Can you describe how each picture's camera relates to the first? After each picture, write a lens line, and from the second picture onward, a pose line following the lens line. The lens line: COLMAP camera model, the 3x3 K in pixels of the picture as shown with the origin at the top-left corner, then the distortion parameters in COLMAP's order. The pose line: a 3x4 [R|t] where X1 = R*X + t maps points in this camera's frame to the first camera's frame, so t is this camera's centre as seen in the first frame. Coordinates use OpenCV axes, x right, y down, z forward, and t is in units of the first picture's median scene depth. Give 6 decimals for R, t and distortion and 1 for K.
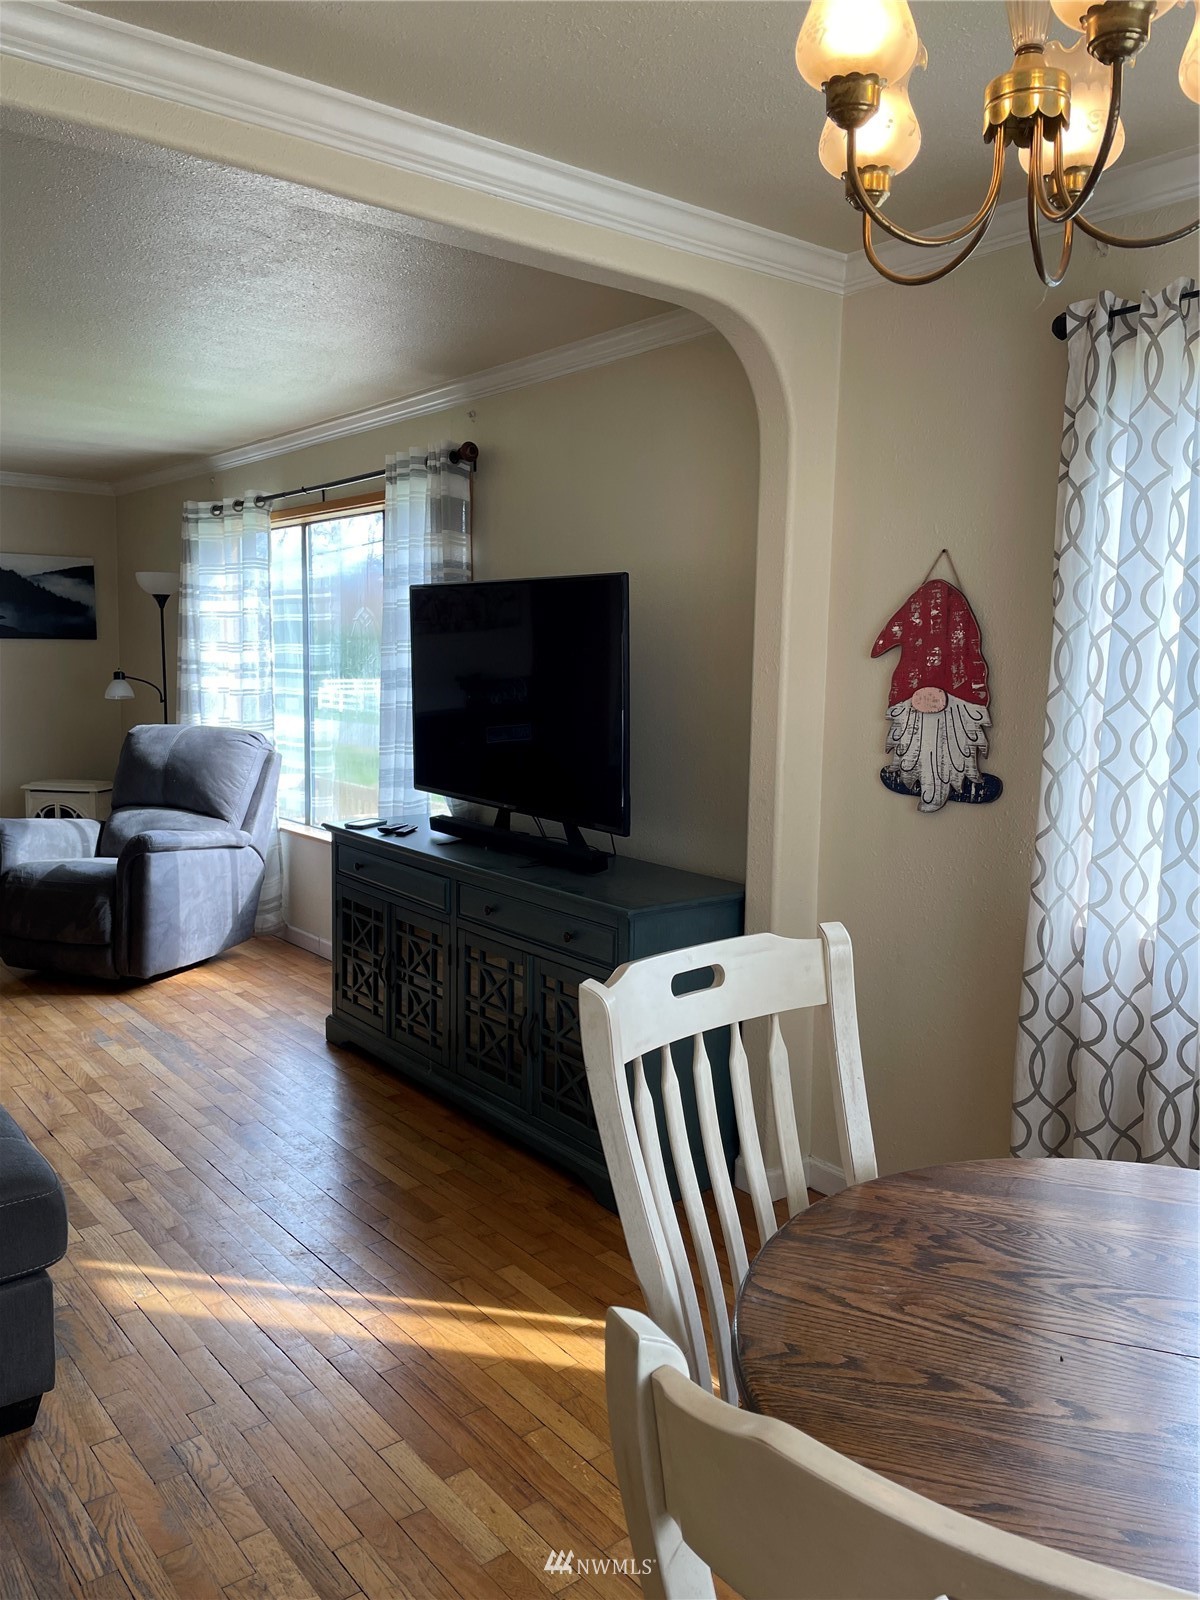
lens RADIAL K [[1188.2, 0, 597.8], [0, 1188.2, 792.3], [0, 0, 1]] dist [0.096386, -0.127090]
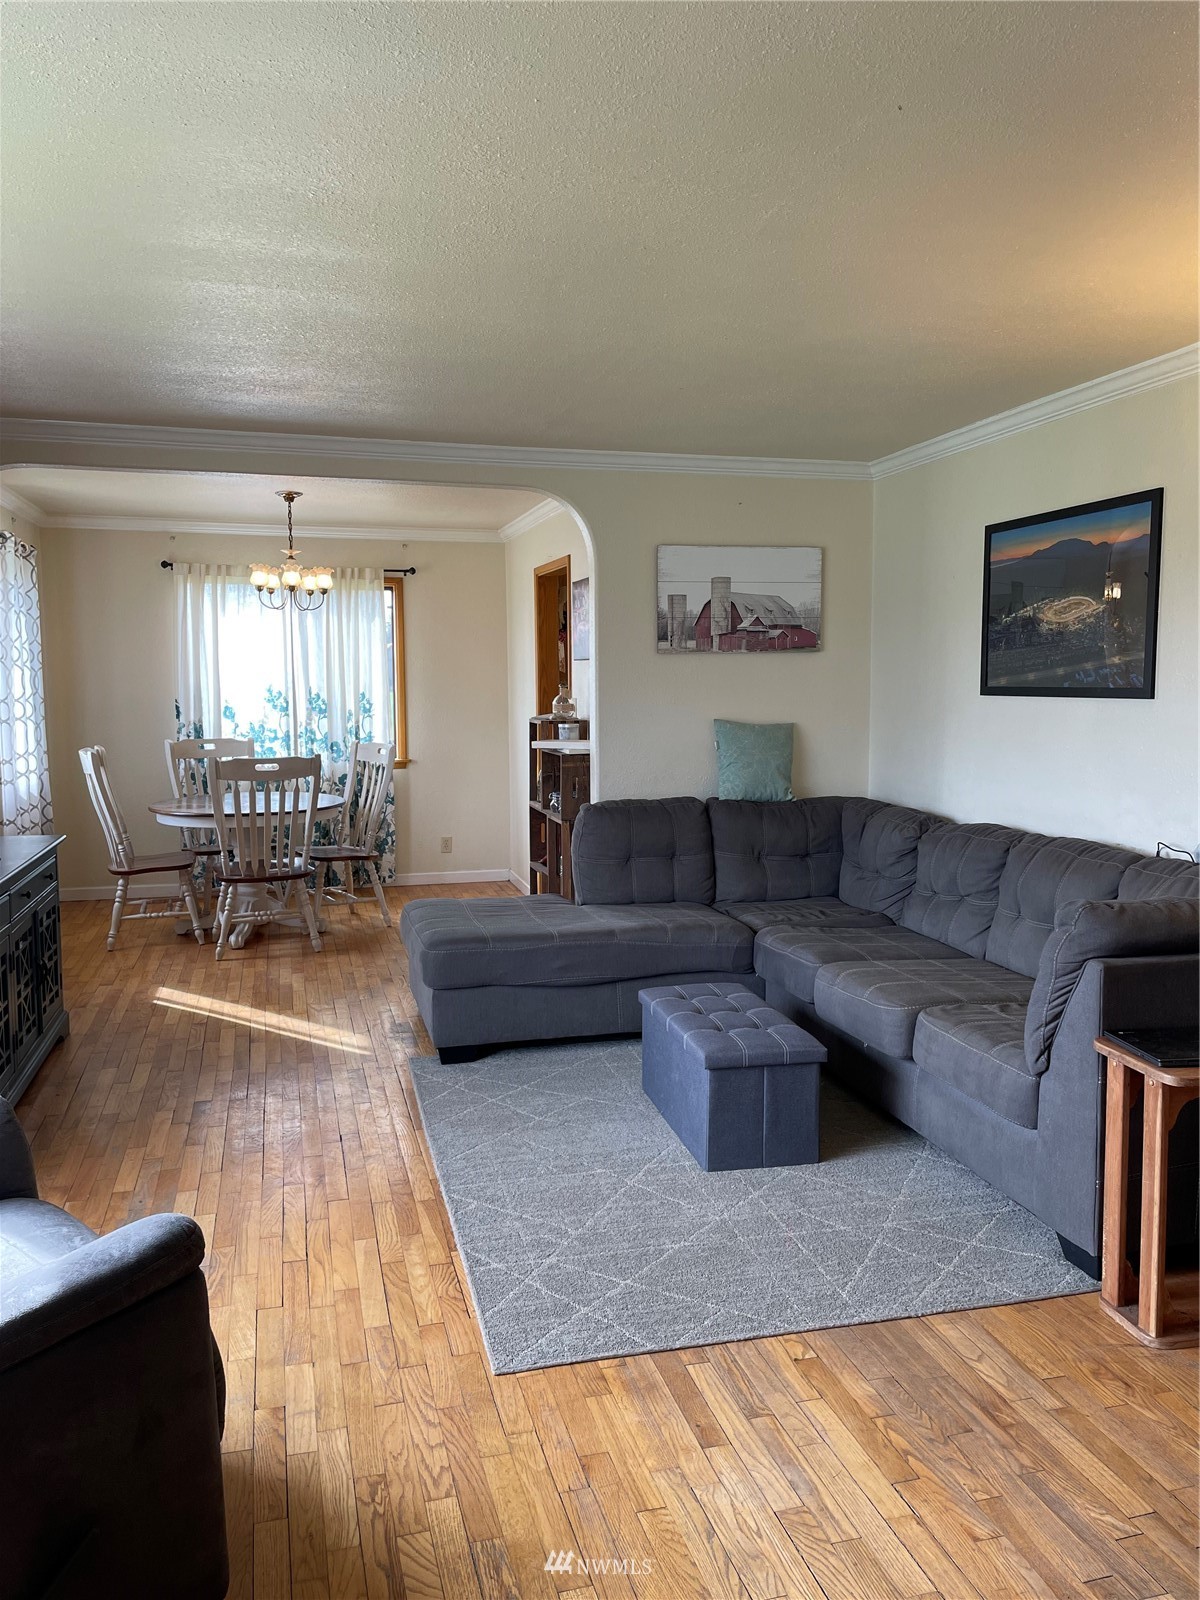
lens RADIAL K [[1188.2, 0, 597.8], [0, 1188.2, 792.3], [0, 0, 1]] dist [0.096386, -0.127090]
pose [[-0.913218, -0.057793, 0.403352, -0.714786], [0.031917, 0.976704, 0.212206, -0.155138], [-0.406219, 0.206664, -0.890099, 1.195180]]
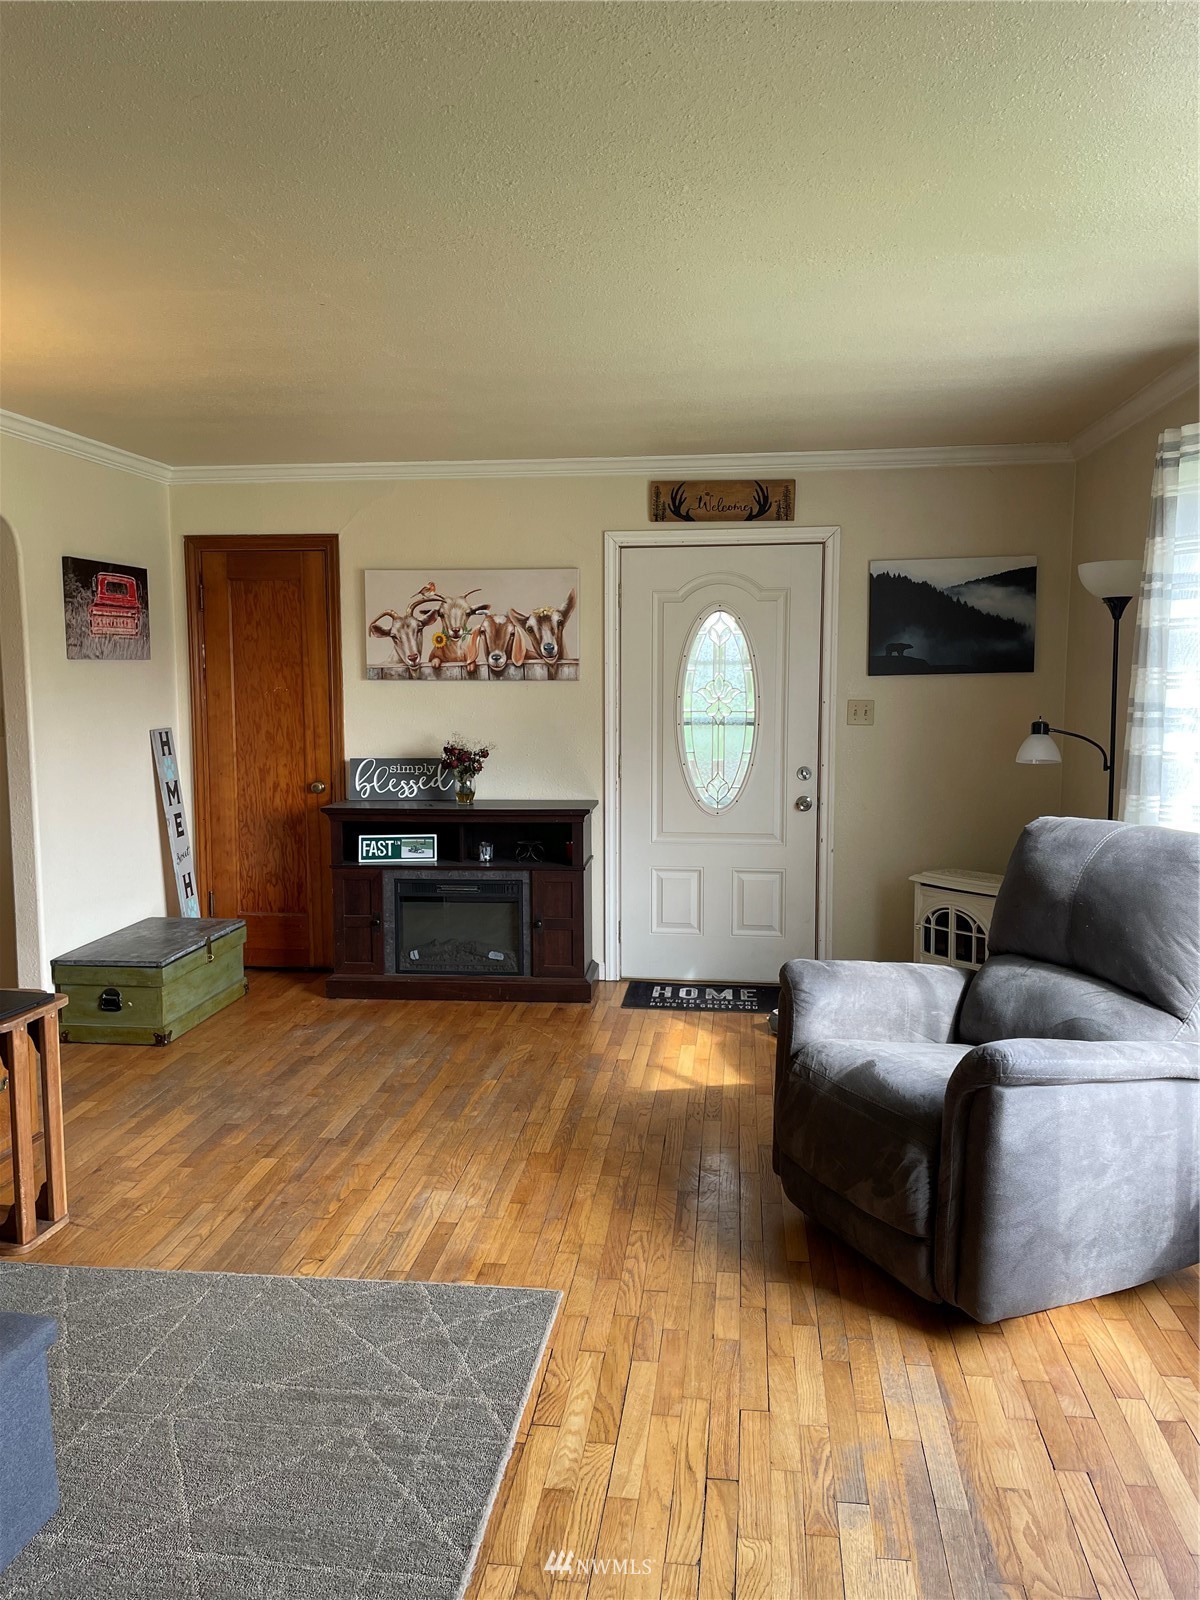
lens RADIAL K [[1188.2, 0, 597.8], [0, 1188.2, 792.3], [0, 0, 1]] dist [0.096386, -0.127090]
pose [[0.689589, 0.049277, -0.722523, -0.116008], [-0.065278, 0.997851, 0.005751, -0.062336], [0.721253, 0.043199, 0.691323, 0.473249]]
